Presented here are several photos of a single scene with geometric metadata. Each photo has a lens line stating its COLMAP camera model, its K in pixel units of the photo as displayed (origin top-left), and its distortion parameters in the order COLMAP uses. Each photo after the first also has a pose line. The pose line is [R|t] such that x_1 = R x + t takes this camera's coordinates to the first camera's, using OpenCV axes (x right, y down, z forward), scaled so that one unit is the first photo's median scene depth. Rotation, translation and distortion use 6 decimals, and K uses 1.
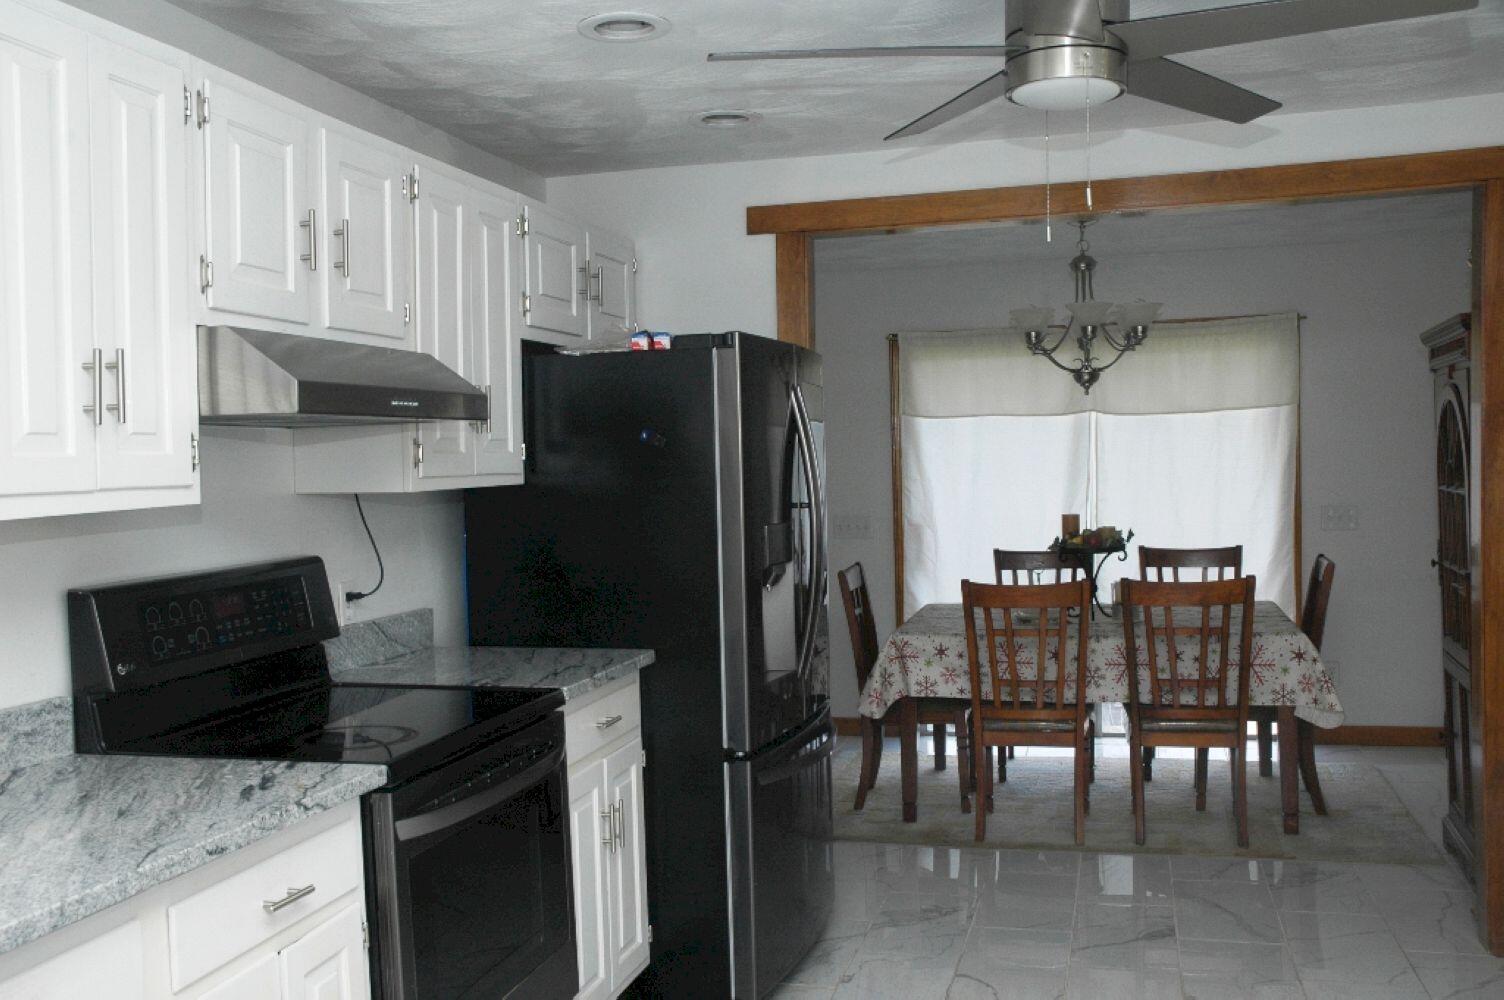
lens RADIAL K [[1428.0, 0, 758.6], [0, 1428.0, 506.0], [0, 0, 1]] dist [-0.046939, 0.000000]
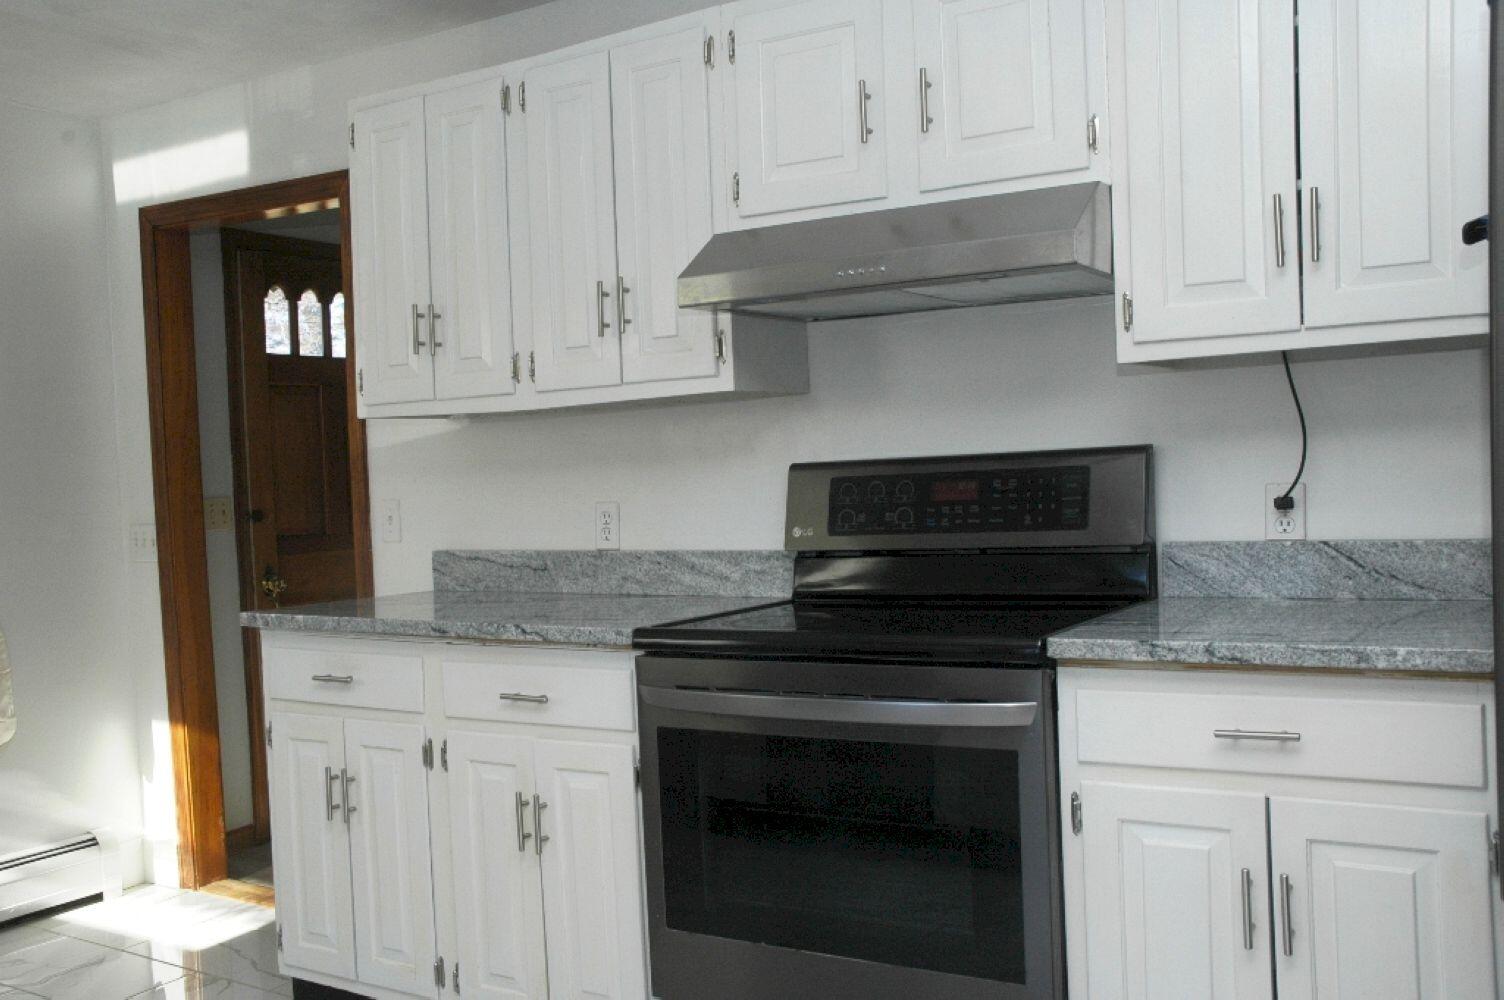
lens RADIAL K [[1428.0, 0, 752.8], [0, 1428.0, 501.2], [0, 0, 1]] dist [-0.046939, 0.000000]
pose [[-0.291694, 0.049728, -0.955218, 0.172099], [0.013686, 0.998762, 0.047816, 0.007950], [0.956414, 0.000874, -0.292014, 0.323807]]
